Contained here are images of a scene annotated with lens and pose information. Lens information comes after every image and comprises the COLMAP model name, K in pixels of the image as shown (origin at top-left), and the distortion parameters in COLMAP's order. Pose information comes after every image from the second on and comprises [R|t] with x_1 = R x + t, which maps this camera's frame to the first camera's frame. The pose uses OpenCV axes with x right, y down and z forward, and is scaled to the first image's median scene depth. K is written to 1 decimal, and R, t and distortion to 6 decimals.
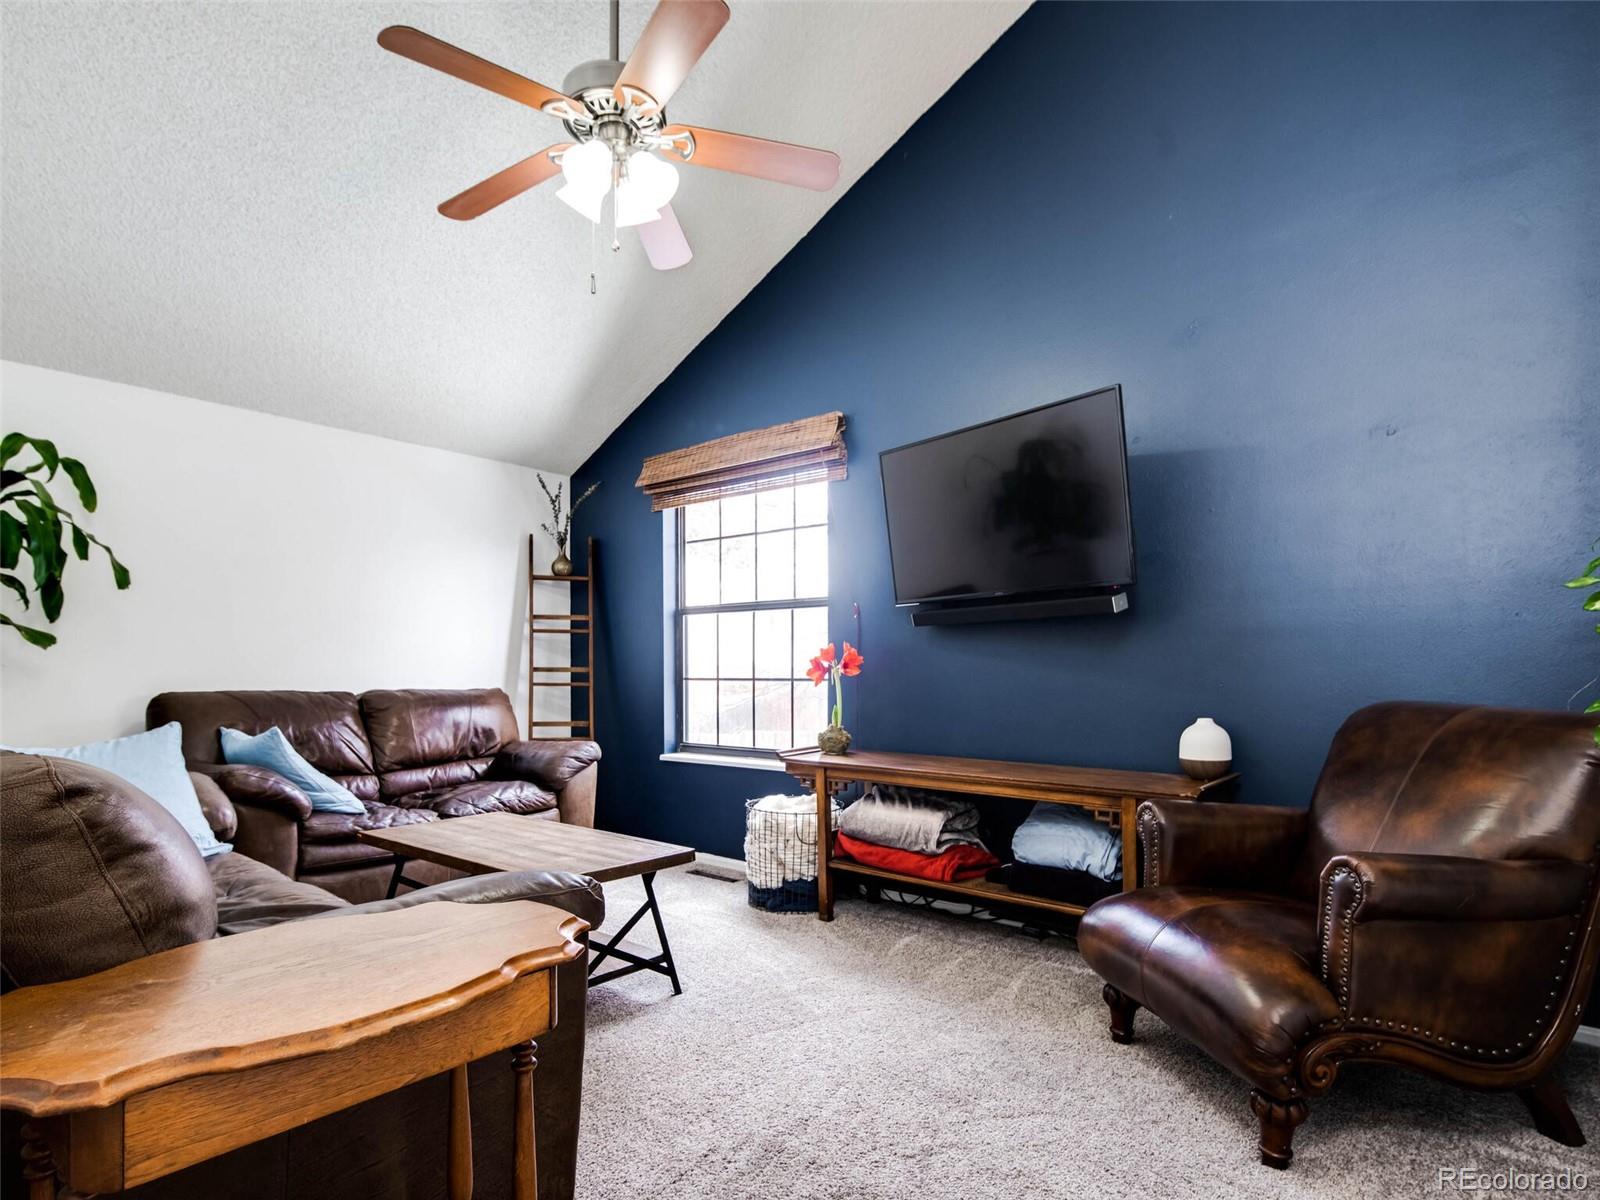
lens RADIAL K [[932.4, 0, 797.3], [0, 932.4, 678.8], [0, 0, 1]] dist [0.004205, -0.000008]
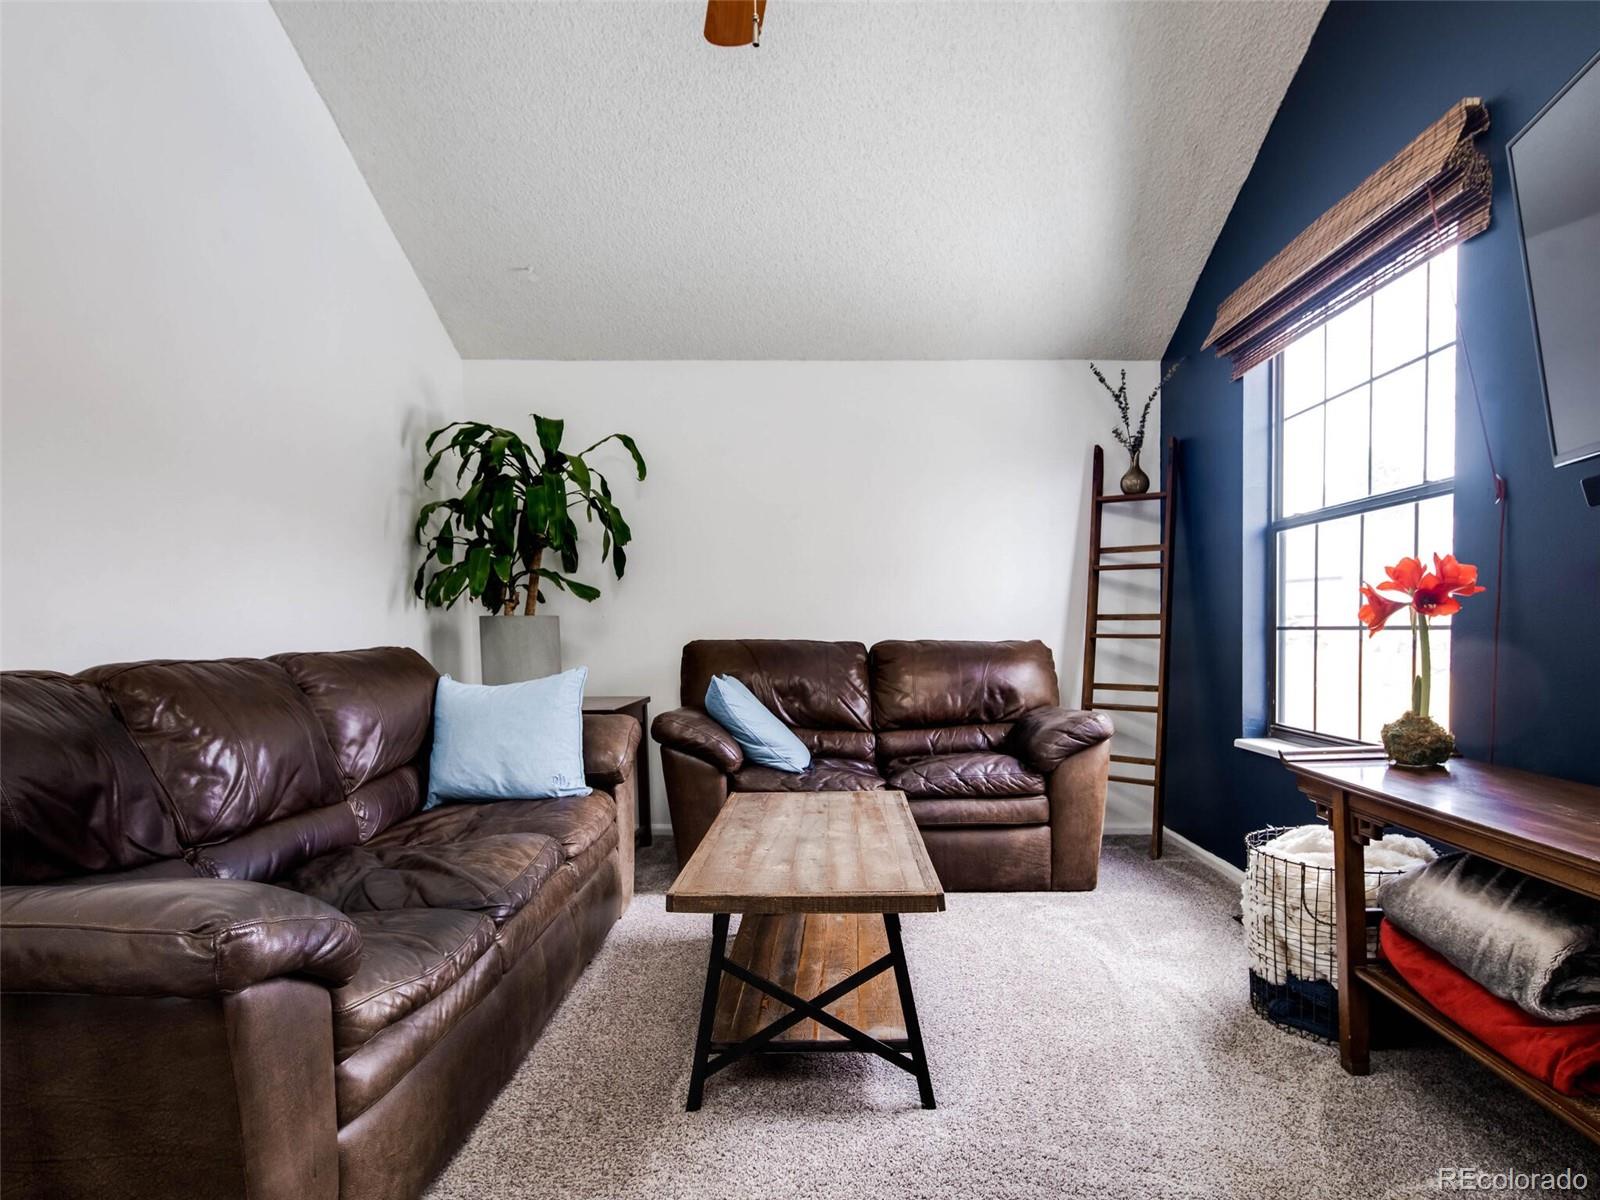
lens RADIAL K [[932.4, 0, 797.3], [0, 932.4, 678.8], [0, 0, 1]] dist [0.004205, -0.000008]
pose [[0.626796, 0.038618, -0.778226, 0.225696], [-0.002617, 0.998870, 0.047460, 0.006867], [0.779179, -0.027711, 0.626188, 0.388130]]
